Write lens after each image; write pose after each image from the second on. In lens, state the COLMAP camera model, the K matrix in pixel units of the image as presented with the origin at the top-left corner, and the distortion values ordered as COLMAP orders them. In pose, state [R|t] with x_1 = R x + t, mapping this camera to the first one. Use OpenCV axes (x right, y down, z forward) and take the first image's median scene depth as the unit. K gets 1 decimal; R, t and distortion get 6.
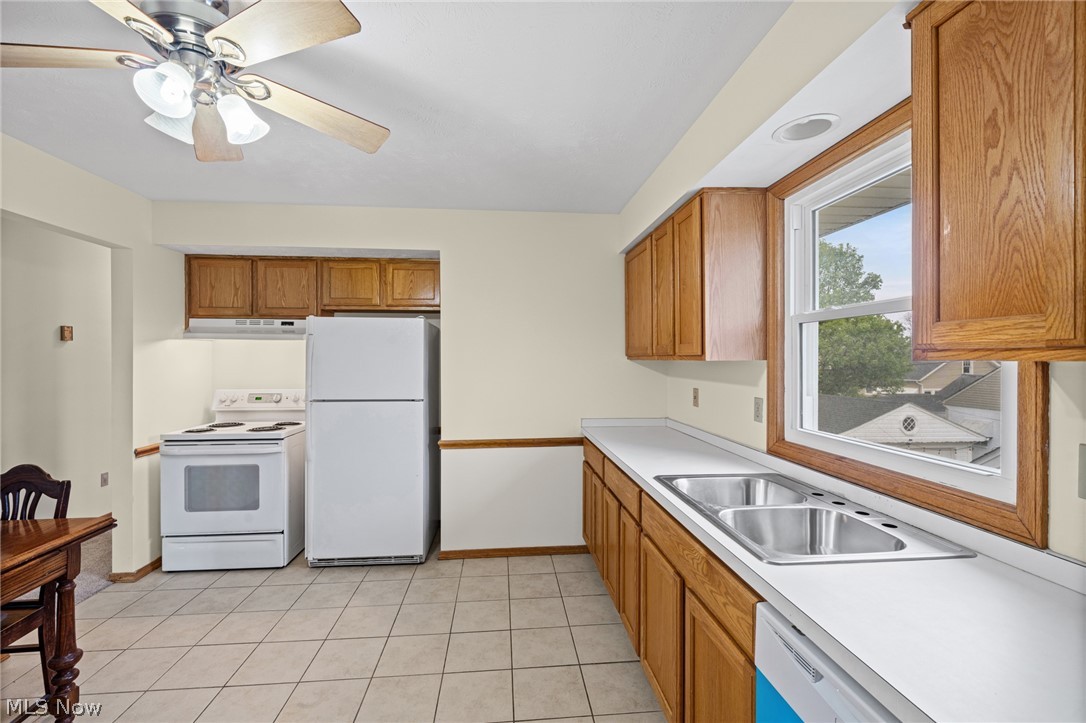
lens RADIAL K [[481.2, 0, 540.5], [0, 481.2, 354.4], [0, 0, 1]] dist [-0.001993, 0.000069]
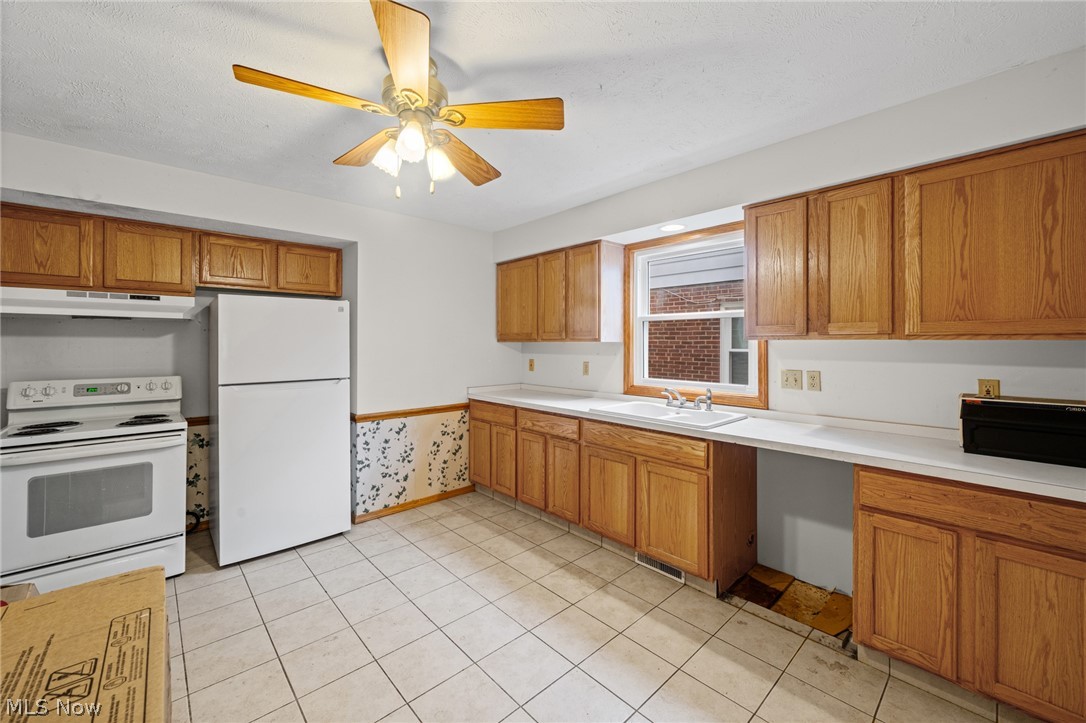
lens RADIAL K [[428.1, 0, 542.6], [0, 428.1, 340.1], [0, 0, 1]] dist [0.000886, 0.000007]
pose [[0.787978, 0.005287, 0.615681, -0.527480], [-0.004893, 0.999985, -0.002325, 0.008094], [-0.615684, -0.001180, 0.787992, -0.041459]]
